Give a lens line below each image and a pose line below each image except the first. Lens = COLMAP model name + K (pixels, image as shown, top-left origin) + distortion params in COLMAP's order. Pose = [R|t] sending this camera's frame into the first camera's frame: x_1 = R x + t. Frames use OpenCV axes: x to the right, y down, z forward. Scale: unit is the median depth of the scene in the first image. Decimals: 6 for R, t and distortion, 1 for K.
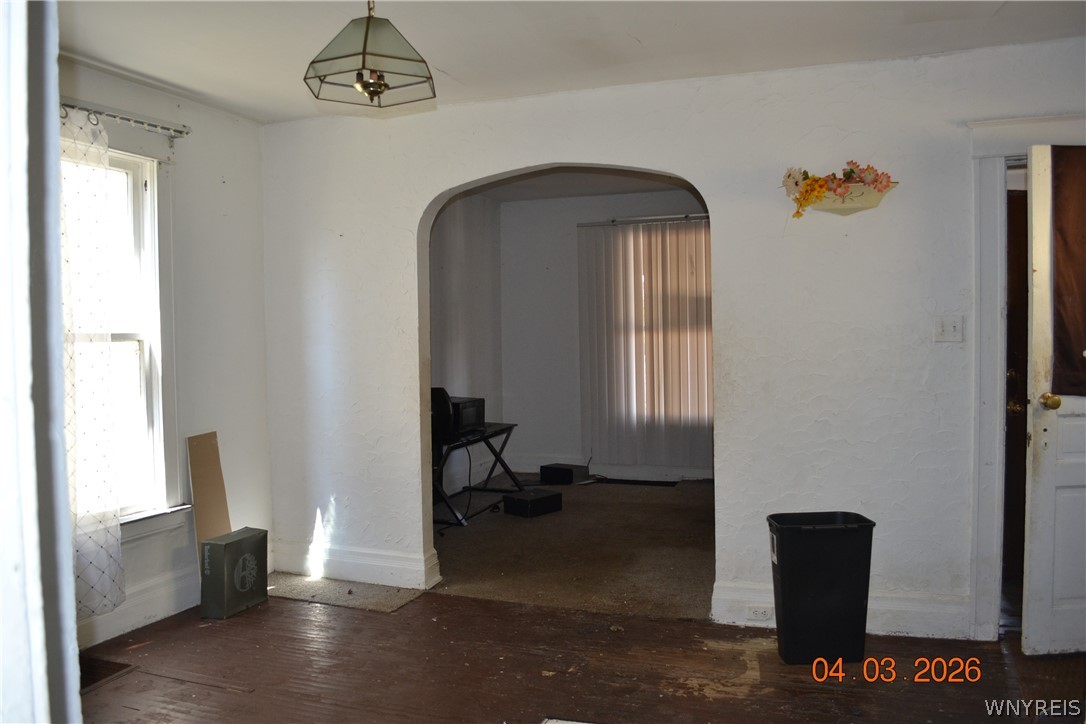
lens RADIAL K [[864.9, 0, 544.1], [0, 864.9, 362.1], [0, 0, 1]] dist [-0.076475, 0.012423]
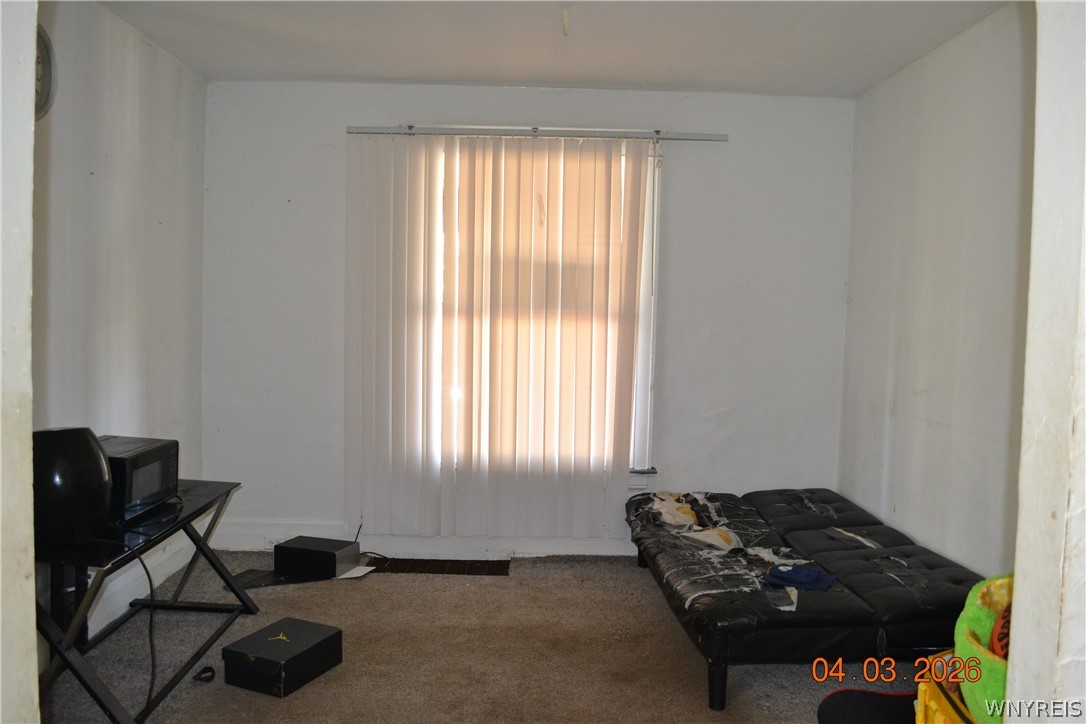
lens RADIAL K [[864.9, 0, 538.6], [0, 864.9, 361.5], [0, 0, 1]] dist [-0.076475, 0.012423]
pose [[0.933549, 0.015087, 0.358133, -0.047069], [-0.022774, 0.999592, 0.017256, -0.015524], [-0.357726, -0.024265, 0.933511, 0.422424]]
